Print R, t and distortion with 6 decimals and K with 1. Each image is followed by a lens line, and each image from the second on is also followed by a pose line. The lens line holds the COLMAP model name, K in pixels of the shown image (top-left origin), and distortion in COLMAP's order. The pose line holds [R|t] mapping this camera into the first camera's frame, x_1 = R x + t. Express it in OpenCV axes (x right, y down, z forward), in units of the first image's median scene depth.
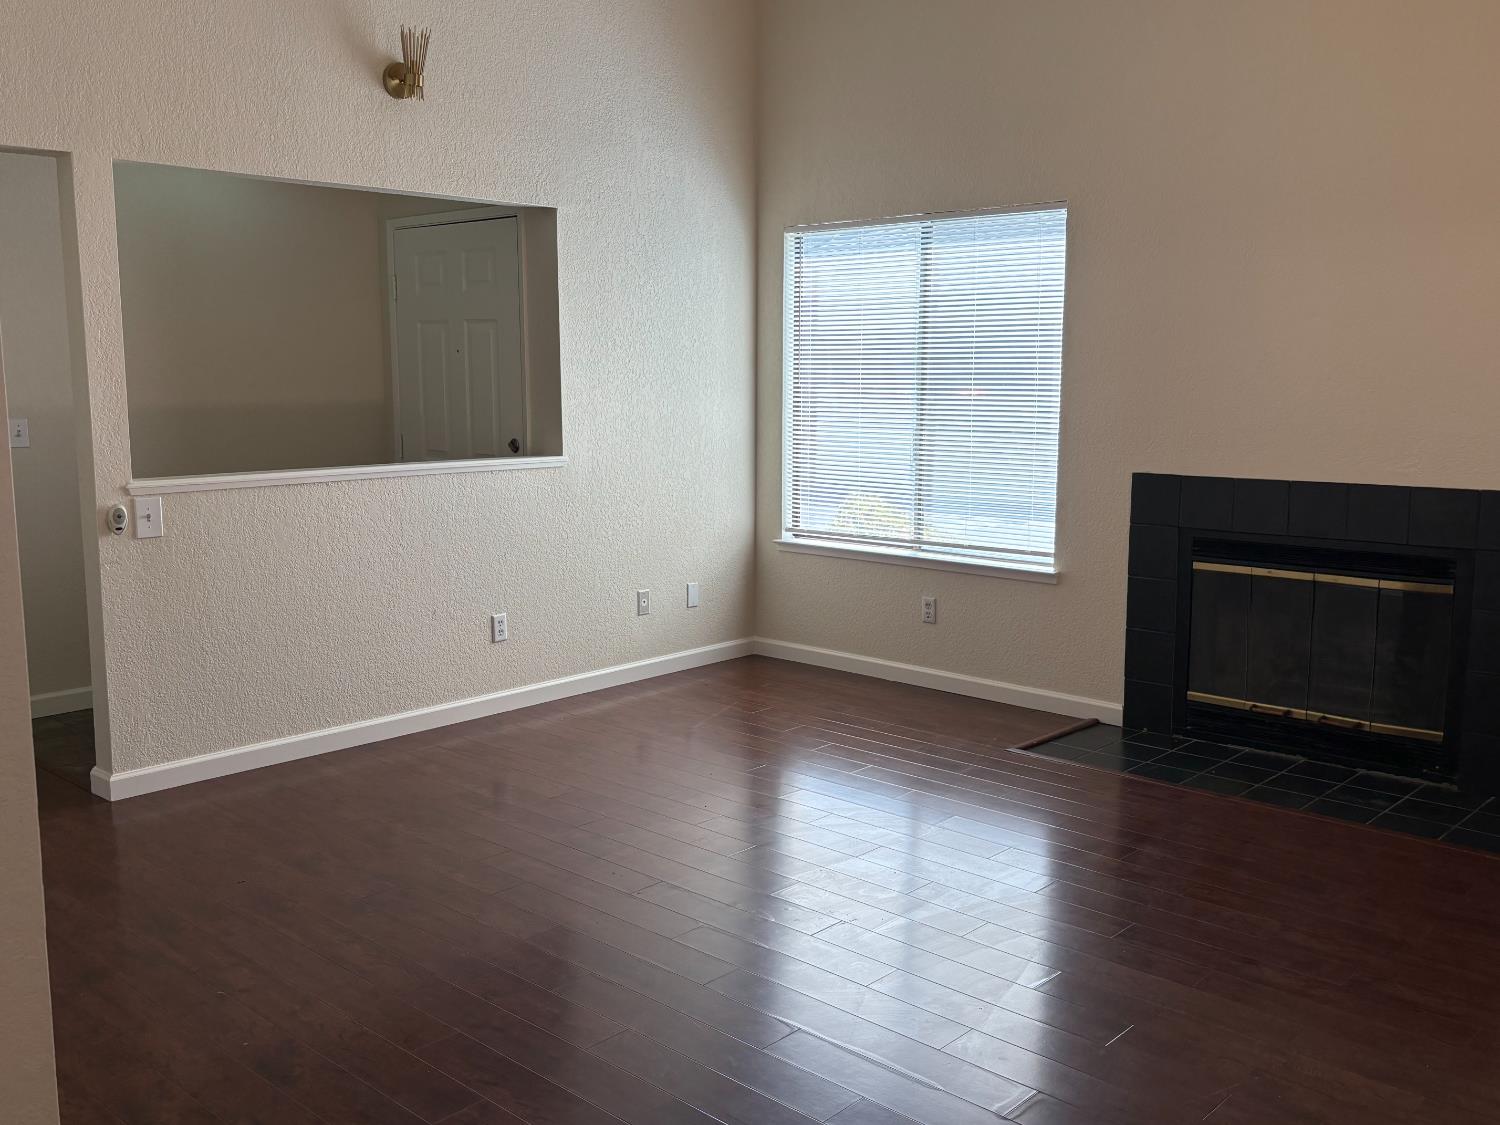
lens RADIAL K [[1354.3, 0, 697.5], [0, 1354.3, 564.1], [0, 0, 1]] dist [-0.006438, -0.035016]
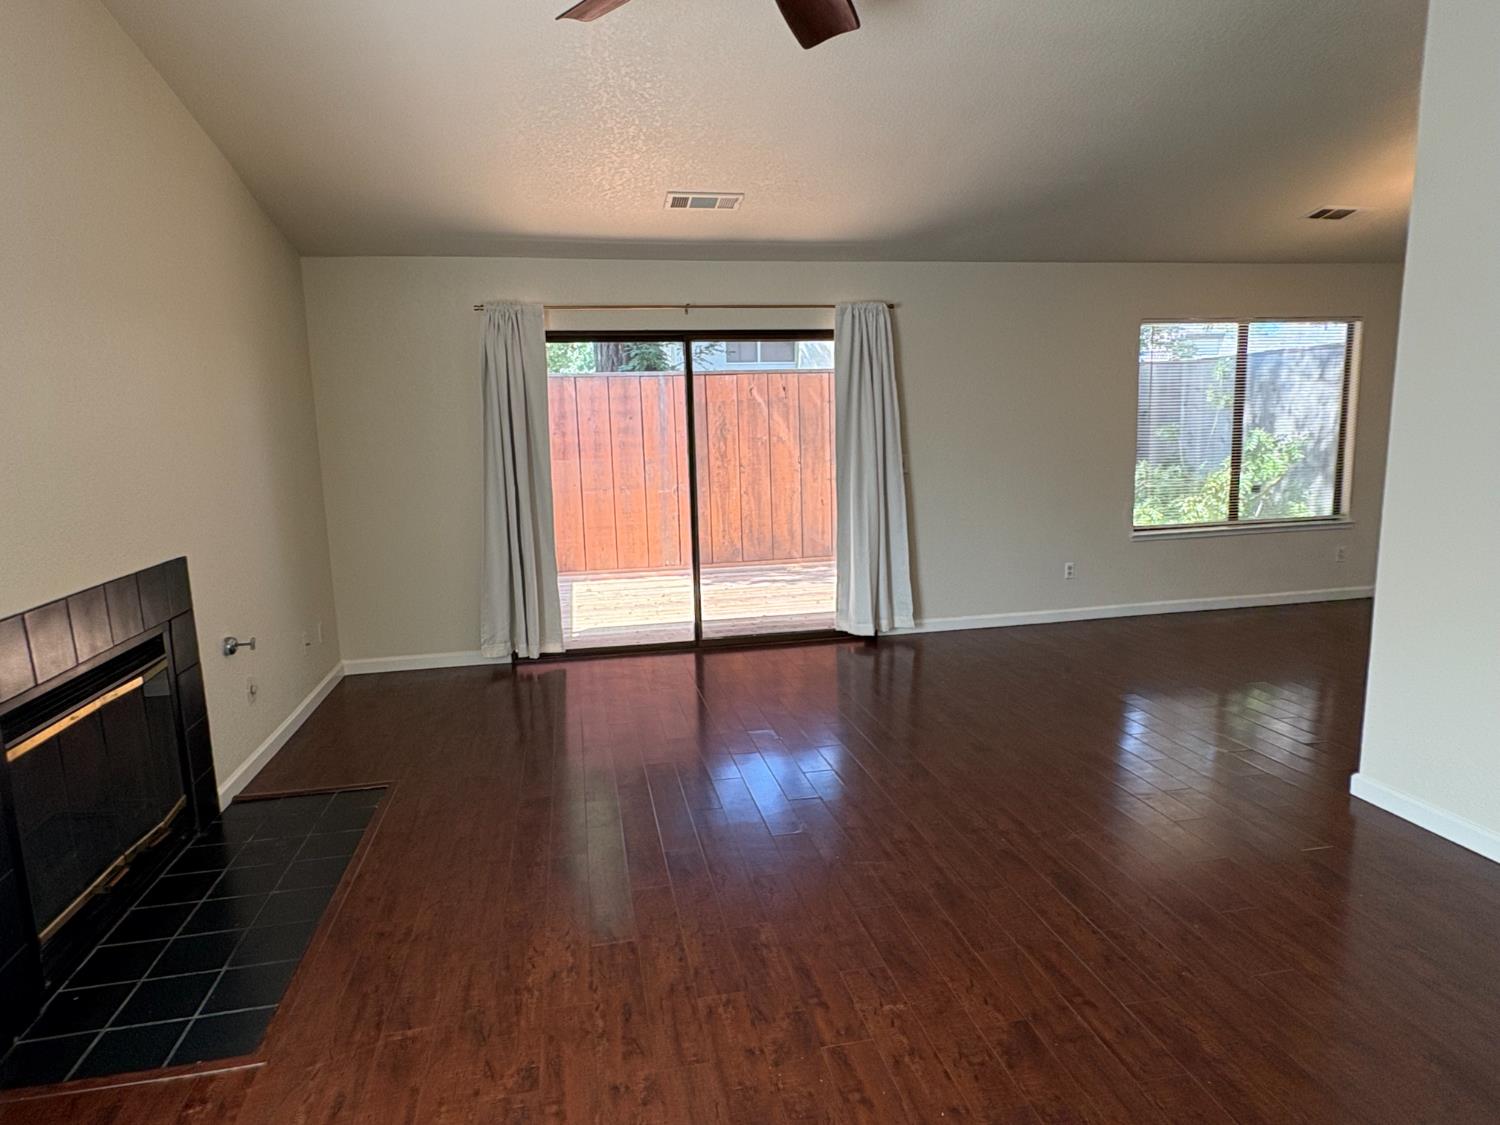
lens RADIAL K [[890.8, 0, 741.8], [0, 890.8, 564.7], [0, 0, 1]] dist [-0.002453, -0.002559]
pose [[-0.835670, -0.062634, 0.545648, -0.147899], [0.104649, 0.957117, 0.270139, -0.155018], [-0.539169, 0.282849, -0.793280, 1.029242]]
